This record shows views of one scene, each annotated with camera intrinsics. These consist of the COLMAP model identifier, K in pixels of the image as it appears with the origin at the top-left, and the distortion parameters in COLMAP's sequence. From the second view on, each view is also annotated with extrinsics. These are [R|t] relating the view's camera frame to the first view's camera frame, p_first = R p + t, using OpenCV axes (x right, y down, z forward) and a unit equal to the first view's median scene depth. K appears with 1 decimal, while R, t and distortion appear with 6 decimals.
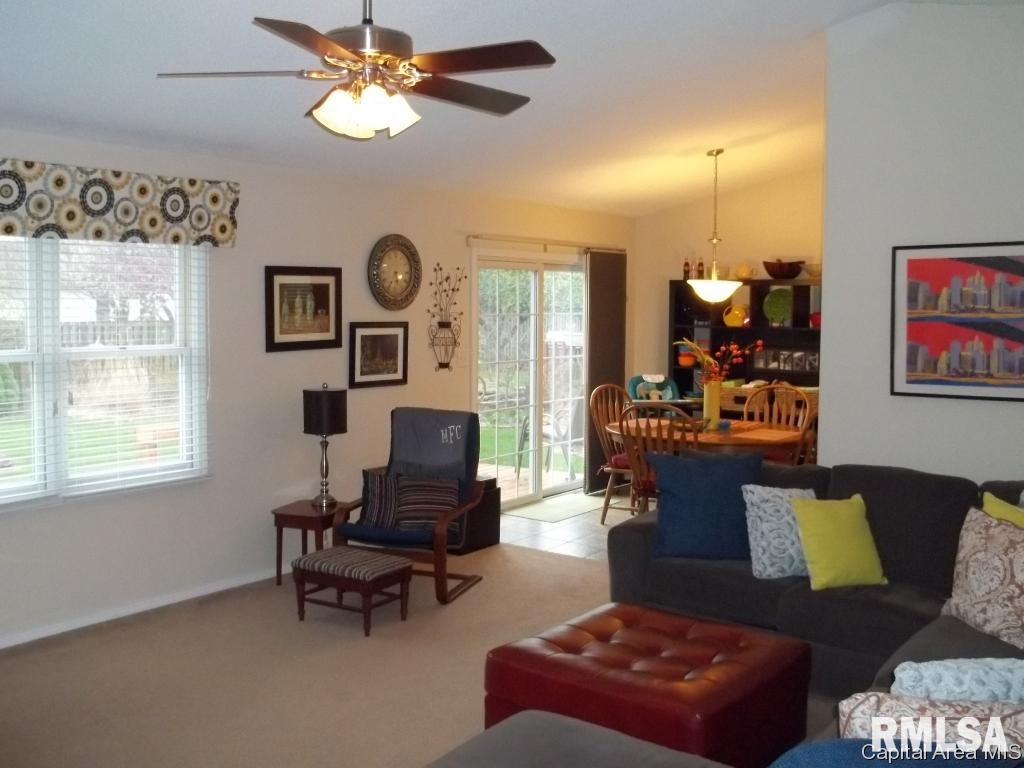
lens RADIAL K [[1000.8, 0, 509.8], [0, 1000.8, 346.2], [0, 0, 1]] dist [-0.072717, 0.035924]
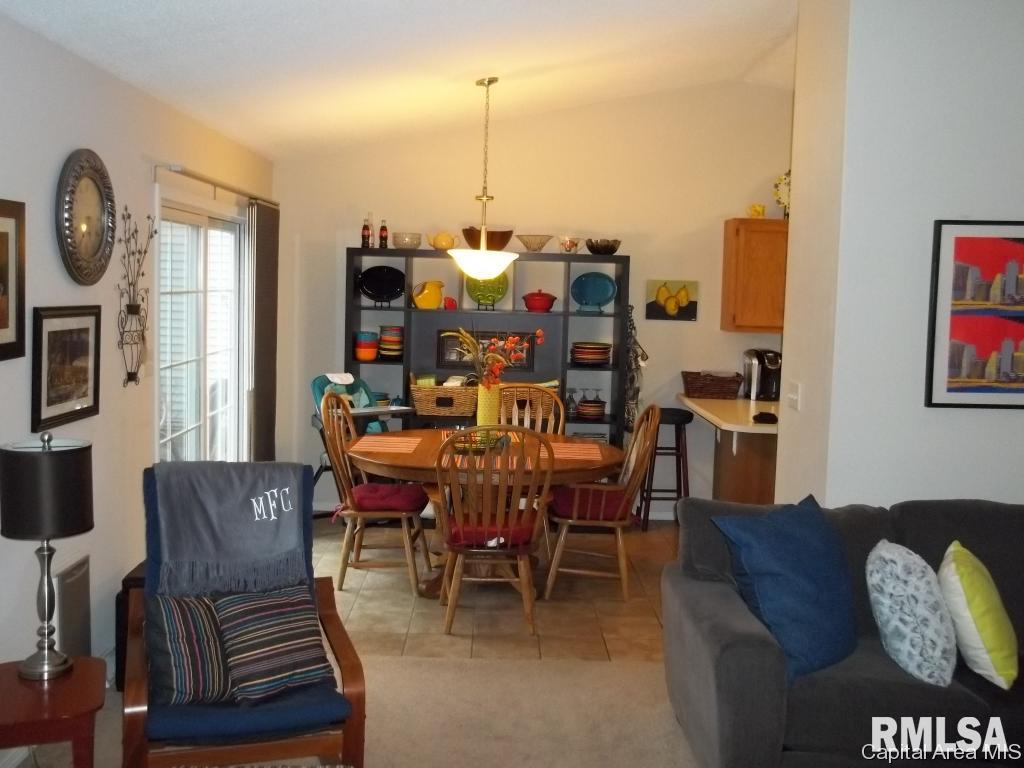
lens RADIAL K [[1000.8, 0, 509.8], [0, 1000.8, 346.2], [0, 0, 1]] dist [-0.072717, 0.035924]
pose [[0.798077, -0.020396, 0.602210, -0.259181], [0.002972, 0.999548, 0.029915, -0.017495], [-0.602548, -0.022085, 0.797777, 0.411078]]
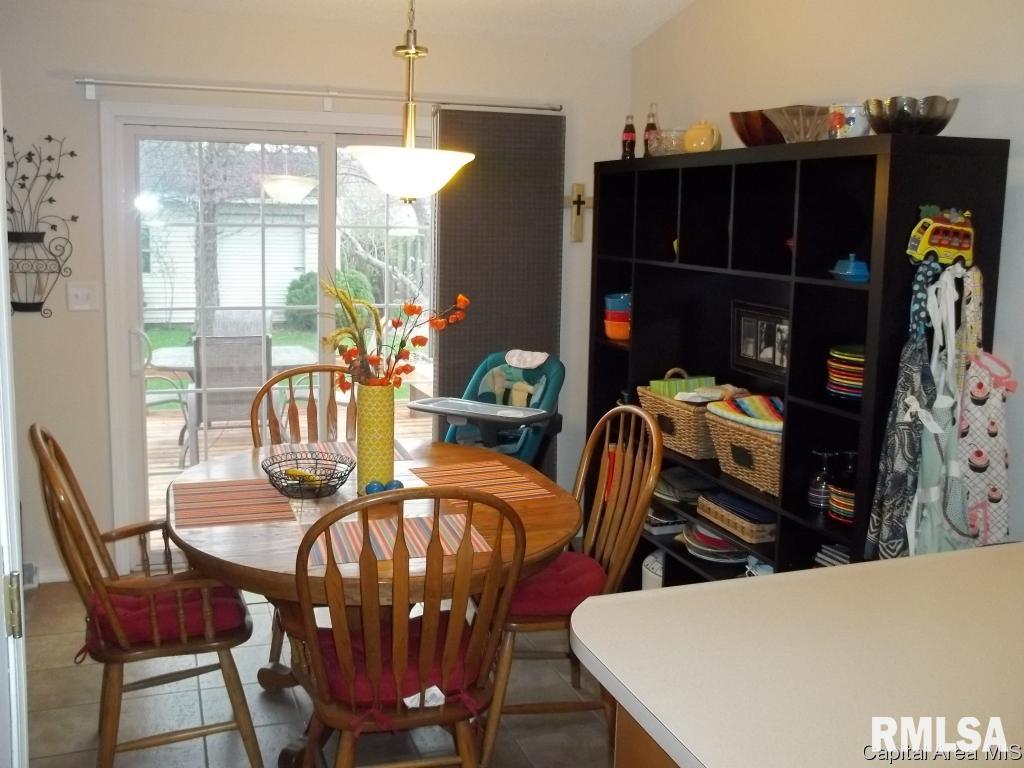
lens RADIAL K [[1000.8, 0, 509.8], [0, 1000.8, 346.2], [0, 0, 1]] dist [-0.072717, 0.035924]
pose [[0.824461, 0.087018, -0.559188, 0.523713], [-0.044259, 0.994996, 0.089581, -0.023346], [0.564185, -0.049107, 0.824187, 0.729337]]
